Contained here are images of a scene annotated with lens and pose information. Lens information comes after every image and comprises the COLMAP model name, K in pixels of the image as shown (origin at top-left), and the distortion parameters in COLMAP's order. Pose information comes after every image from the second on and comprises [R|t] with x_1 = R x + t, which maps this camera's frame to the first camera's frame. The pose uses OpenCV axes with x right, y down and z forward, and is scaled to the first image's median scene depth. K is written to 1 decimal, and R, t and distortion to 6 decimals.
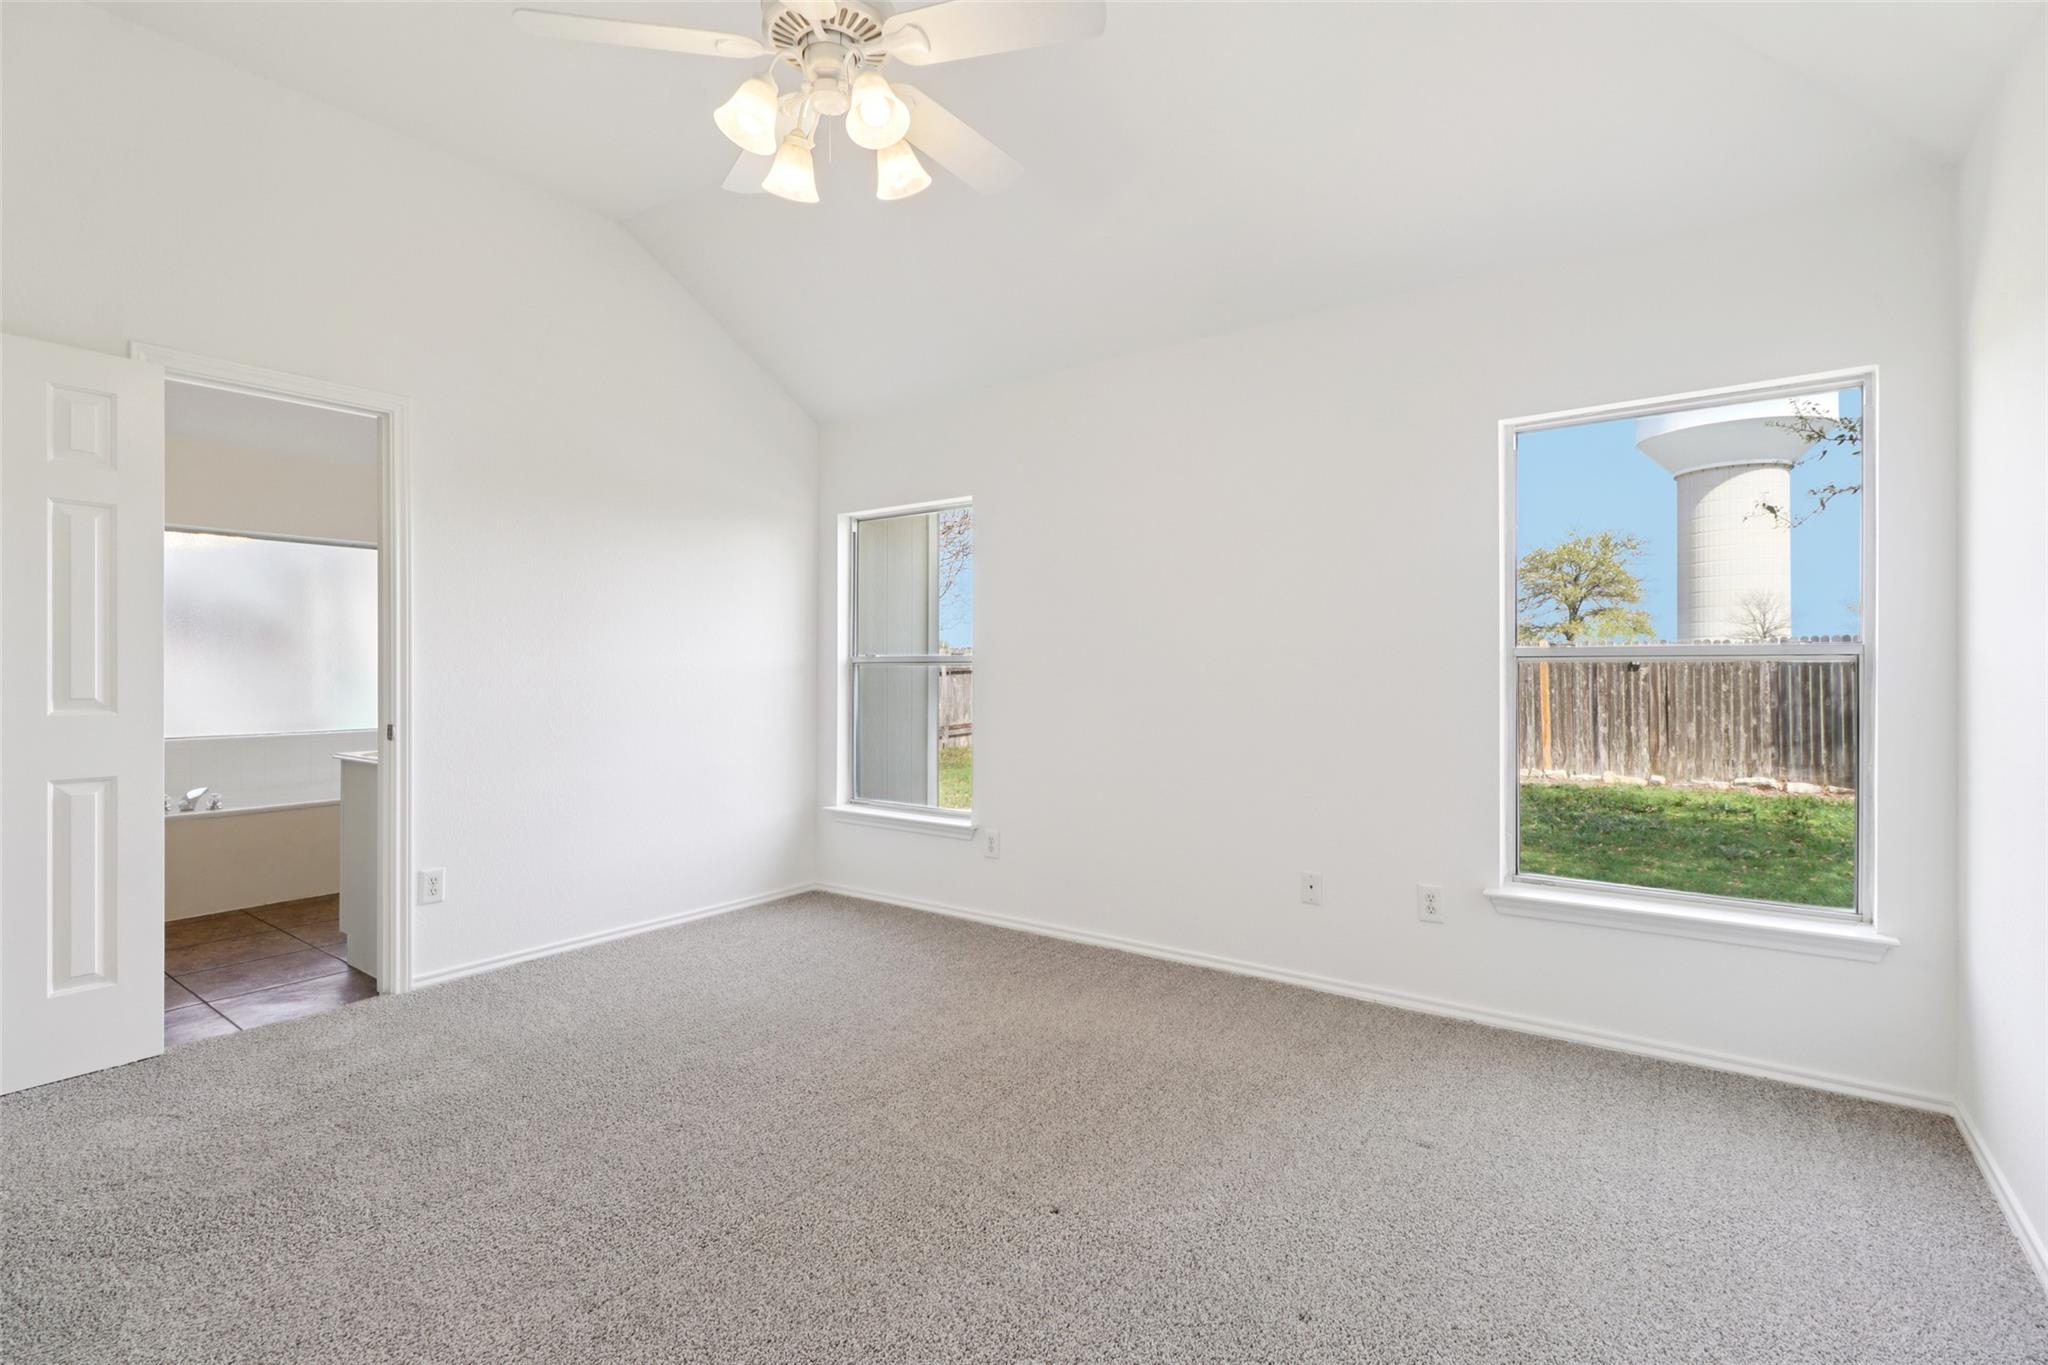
lens RADIAL K [[948.5, 0, 1042.1], [0, 948.5, 677.1], [0, 0, 1]] dist [0.006192, -0.002322]
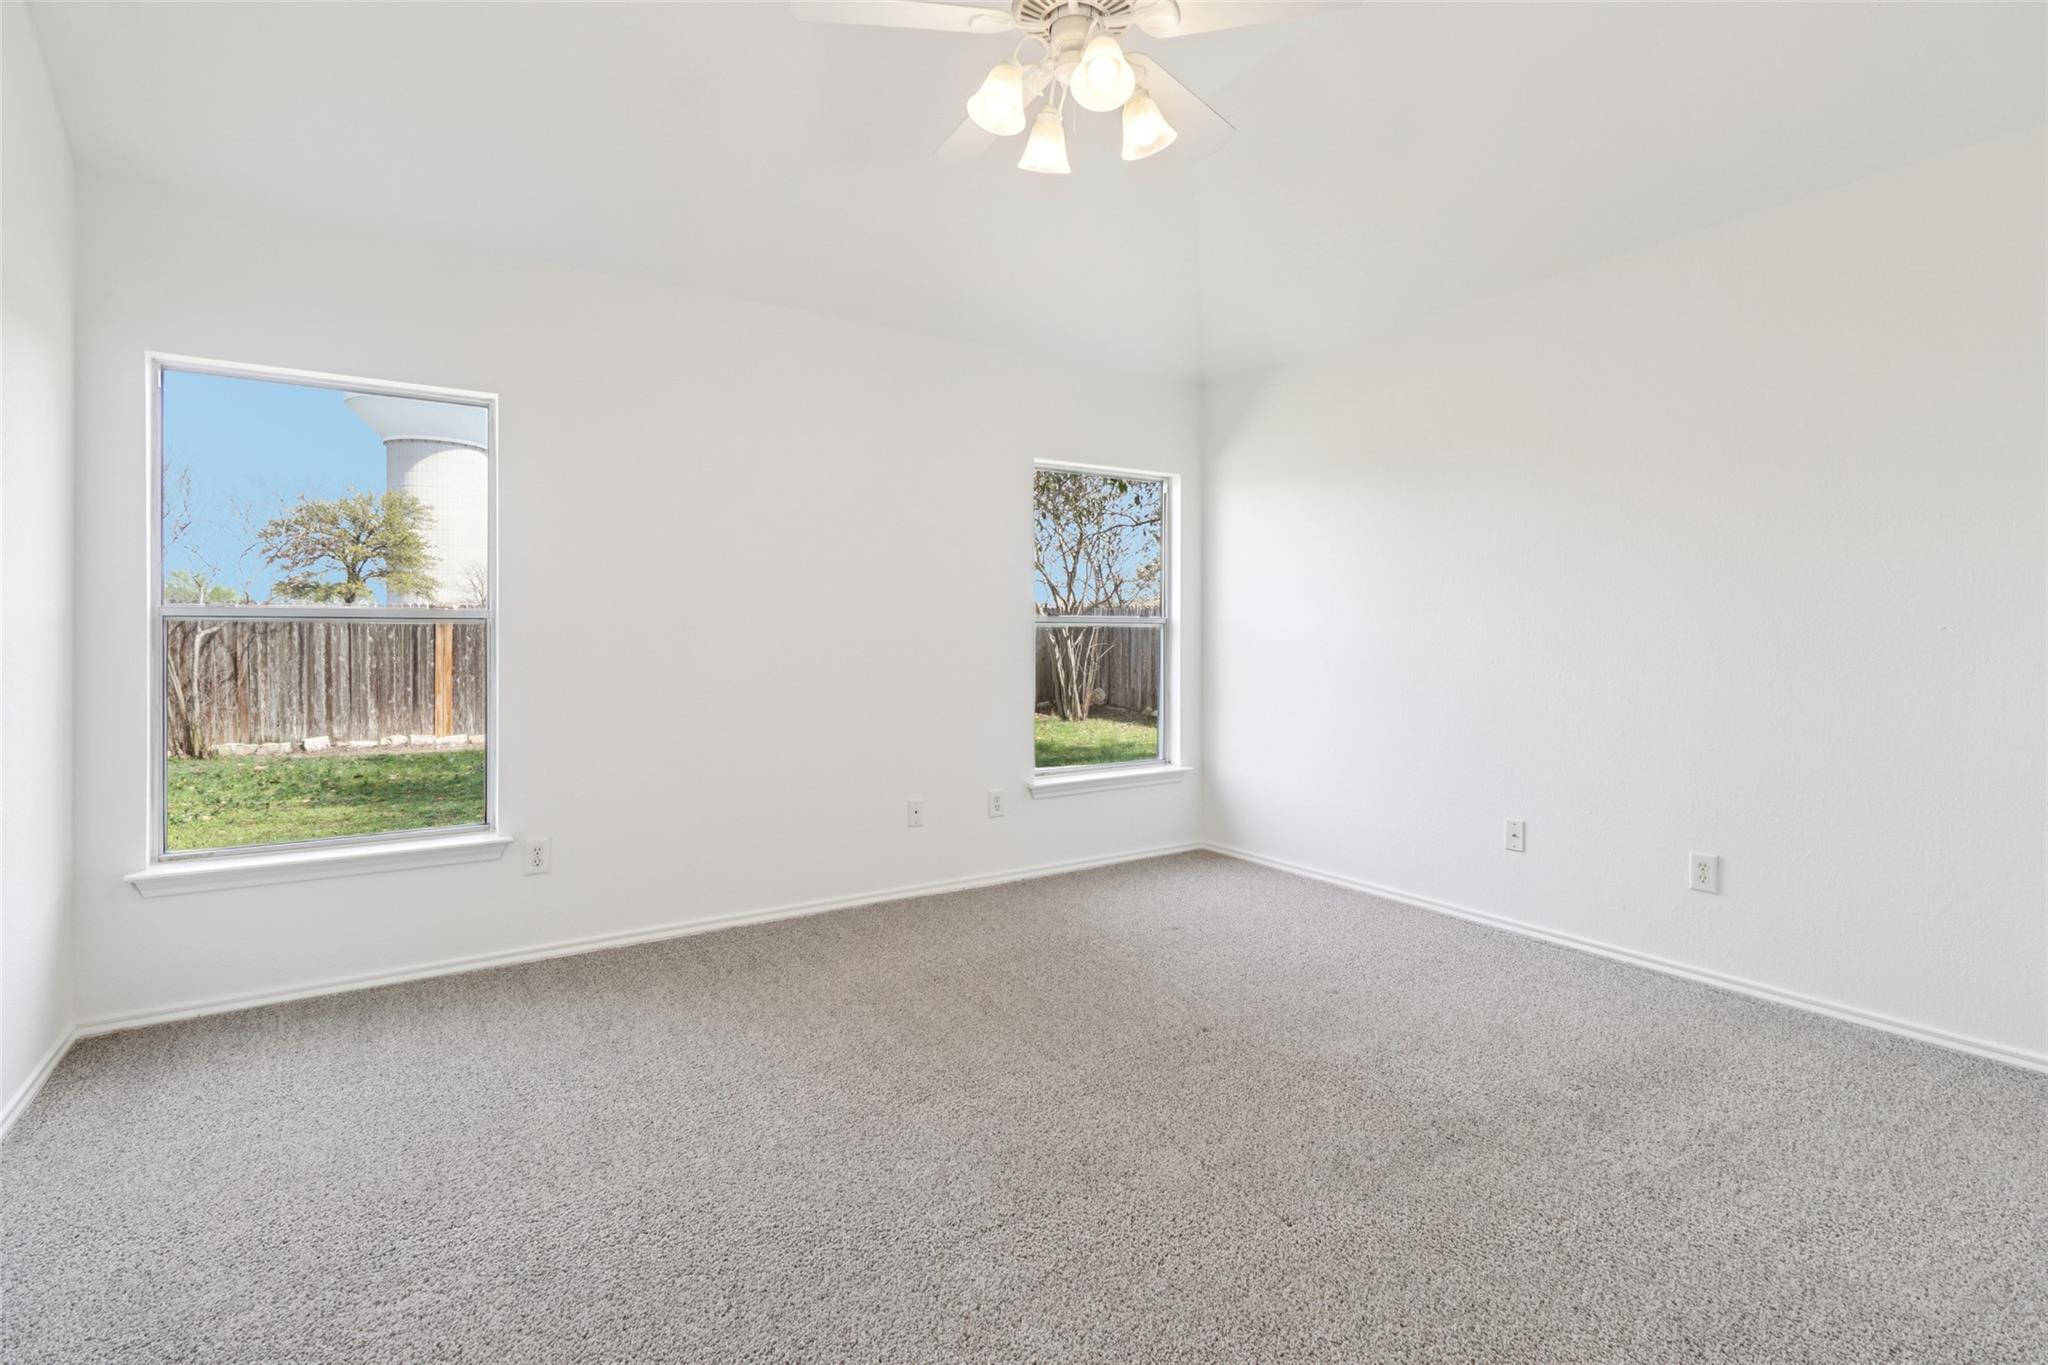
lens RADIAL K [[948.5, 0, 1021.3], [0, 948.5, 641.9], [0, 0, 1]] dist [0.006192, -0.002322]
pose [[0.358772, -0.006714, 0.933401, -0.147884], [0.006296, 0.999969, 0.004773, 0.000342], [-0.933404, 0.004164, 0.358803, 0.084277]]
